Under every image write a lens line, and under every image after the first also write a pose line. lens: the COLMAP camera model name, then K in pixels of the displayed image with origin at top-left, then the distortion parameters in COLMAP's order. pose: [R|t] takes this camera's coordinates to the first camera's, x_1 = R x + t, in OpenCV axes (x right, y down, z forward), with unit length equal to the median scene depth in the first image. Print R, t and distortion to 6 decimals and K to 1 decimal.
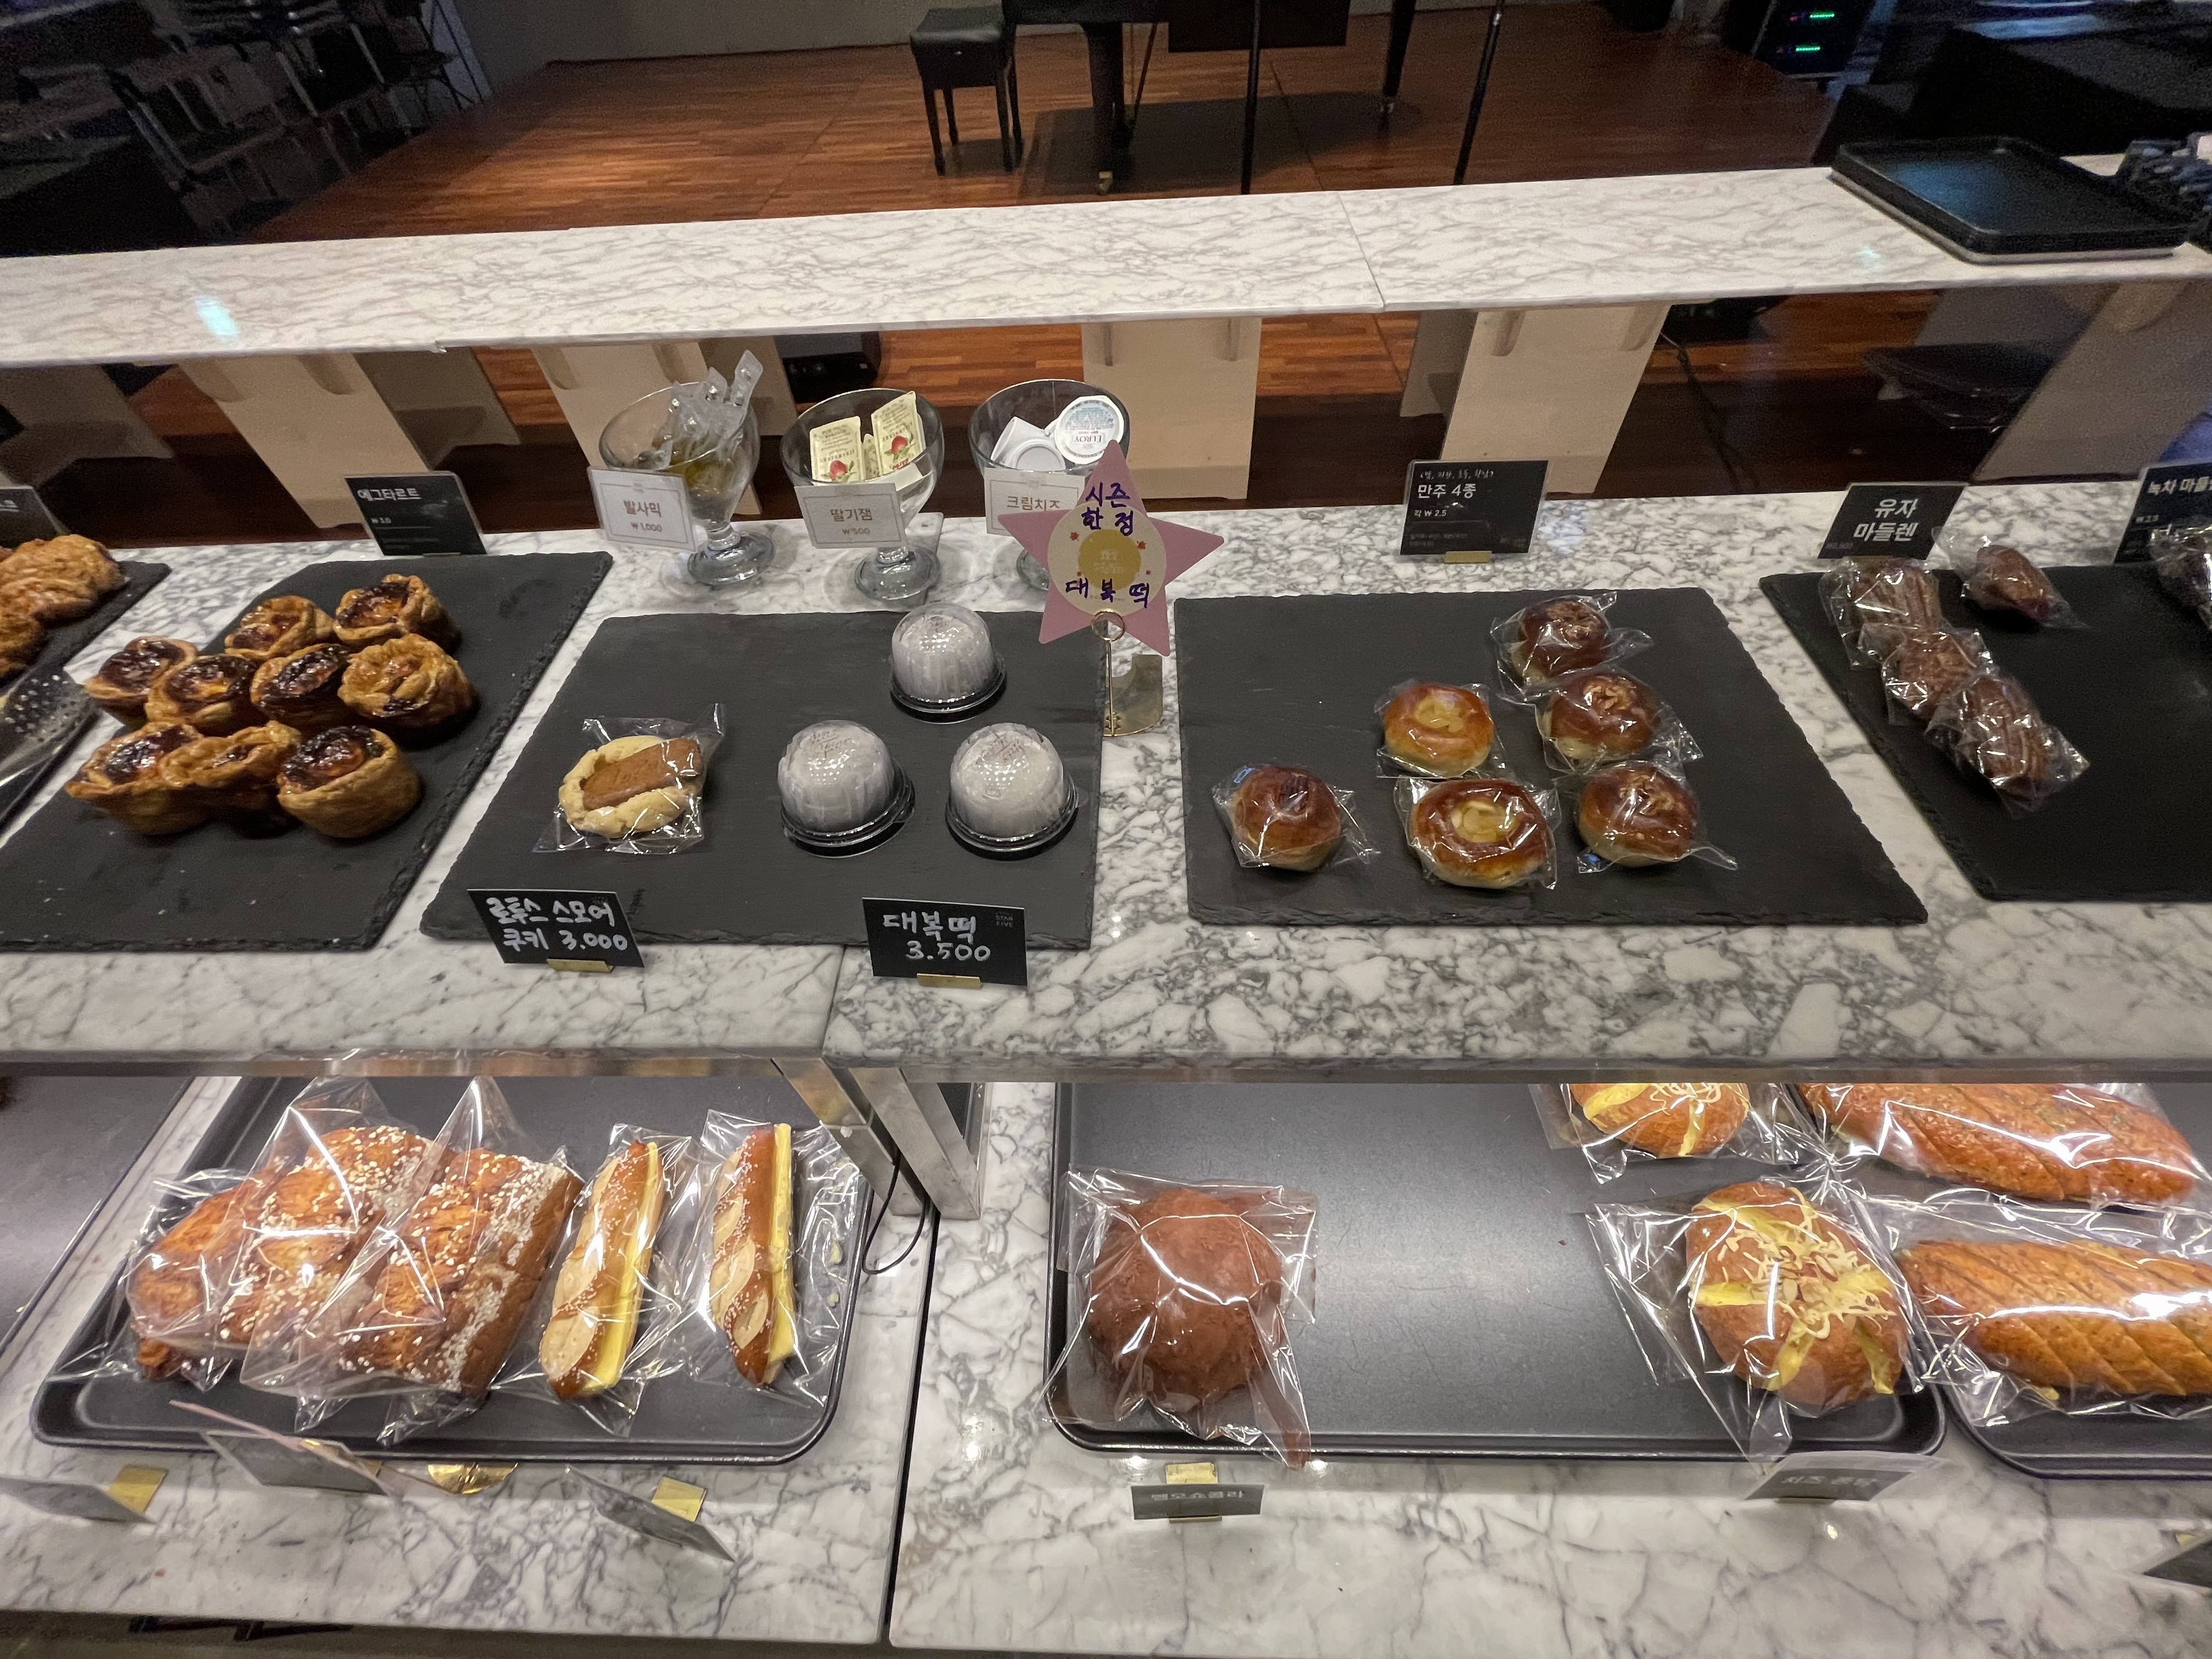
lens RADIAL K [[884.3, 0, 1100.6], [0, 884.3, 833.2], [0, 0, 1]] dist [0.006347, -0.001977]
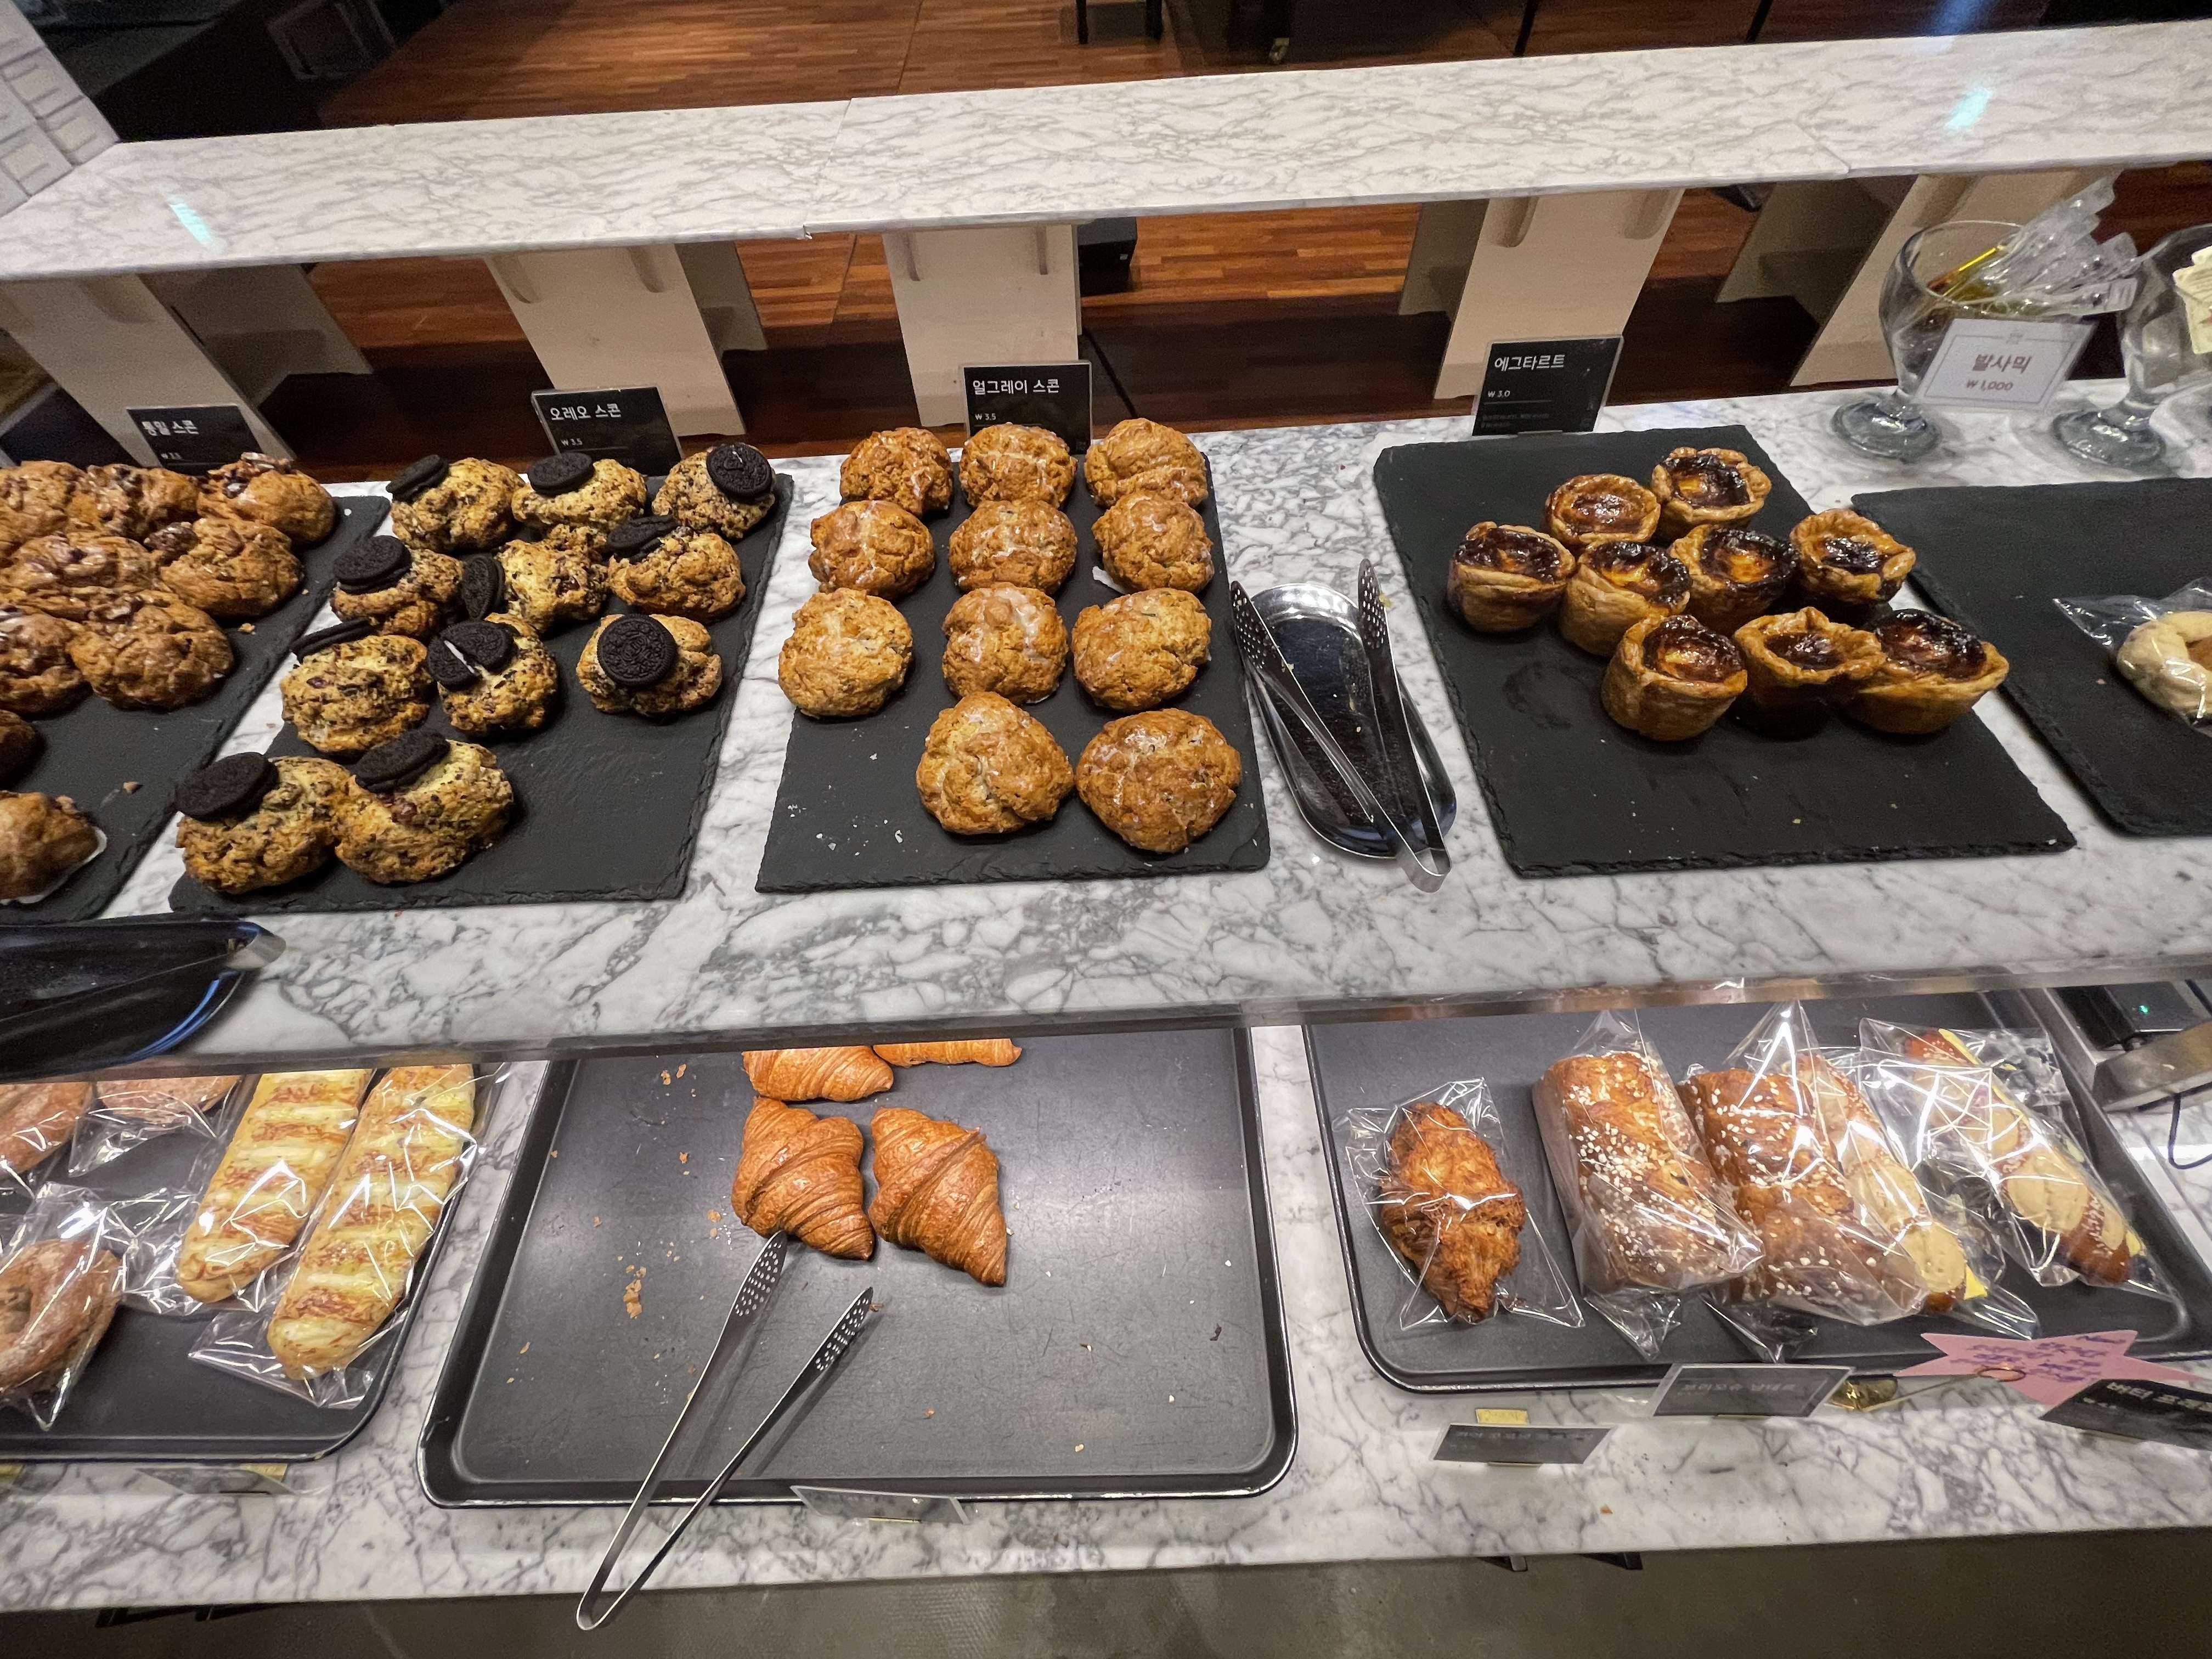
lens RADIAL K [[890.6, 0, 1090.7], [0, 890.6, 829.0], [0, 0, 1]] dist [0.004950, -0.003092]
pose [[0.998009, -0.044551, 0.044637, -0.430287], [0.041052, 0.996227, 0.076456, -0.000407], [-0.047875, -0.074472, 0.996073, 0.030597]]
